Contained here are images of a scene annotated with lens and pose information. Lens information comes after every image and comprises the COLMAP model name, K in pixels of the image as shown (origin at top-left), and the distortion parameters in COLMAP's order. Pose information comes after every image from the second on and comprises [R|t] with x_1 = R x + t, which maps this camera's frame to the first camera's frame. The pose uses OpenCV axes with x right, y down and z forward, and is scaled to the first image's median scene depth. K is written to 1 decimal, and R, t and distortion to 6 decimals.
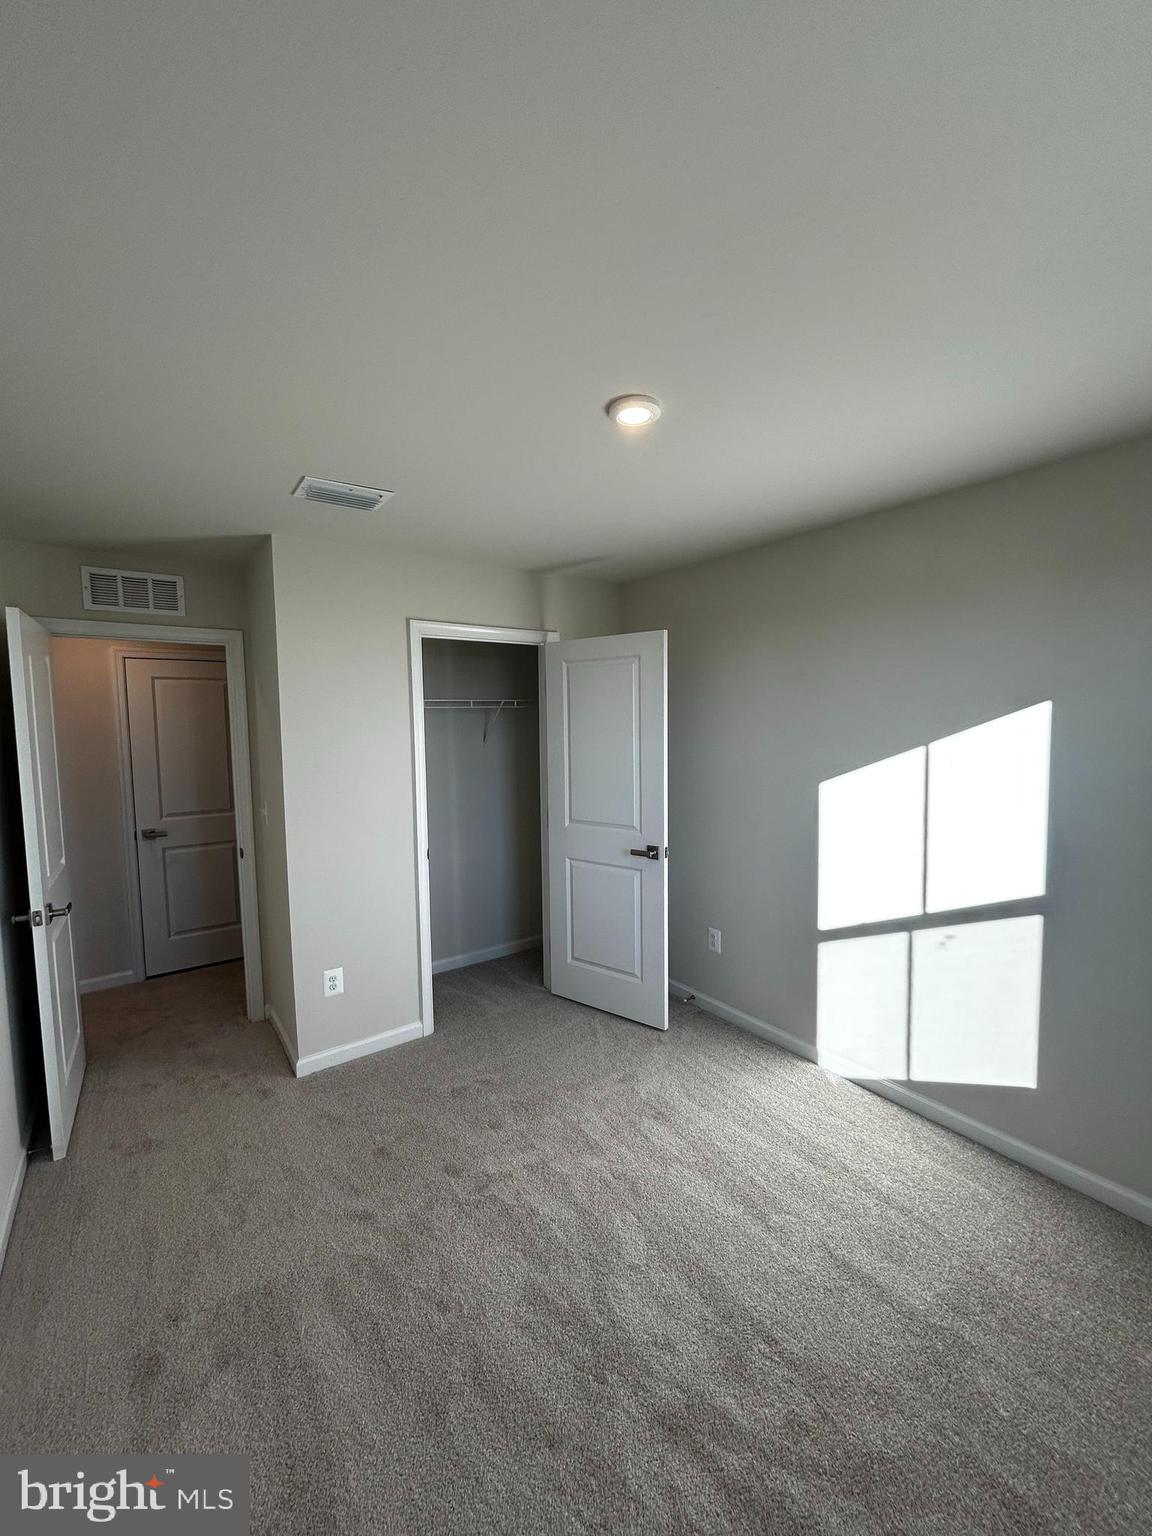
lens RADIAL K [[625.9, 0, 576.0], [0, 625.9, 768.0], [0, 0, 1]] dist [-0.000847, 0.006711]
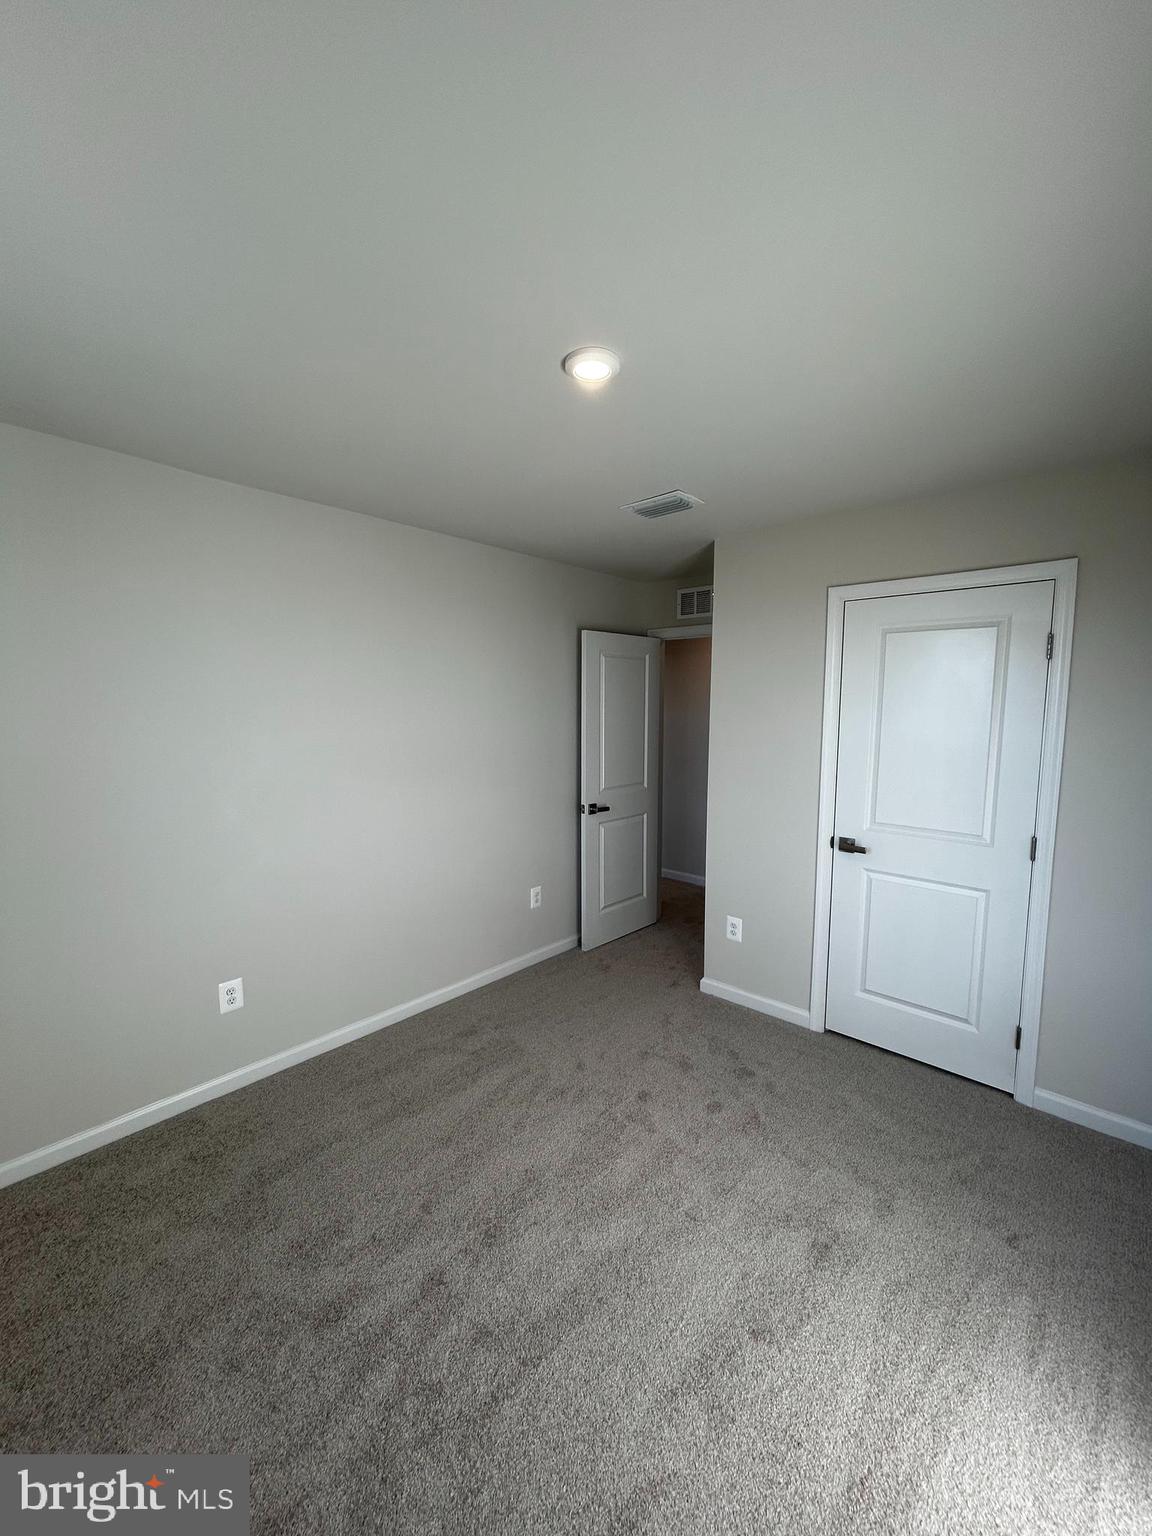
lens RADIAL K [[625.9, 0, 576.0], [0, 625.9, 768.0], [0, 0, 1]] dist [-0.000847, 0.006711]
pose [[0.198646, 0.115101, -0.973289, 0.881950], [-0.083181, 0.991477, 0.100274, -0.048718], [0.976535, 0.061040, 0.206527, 0.671543]]
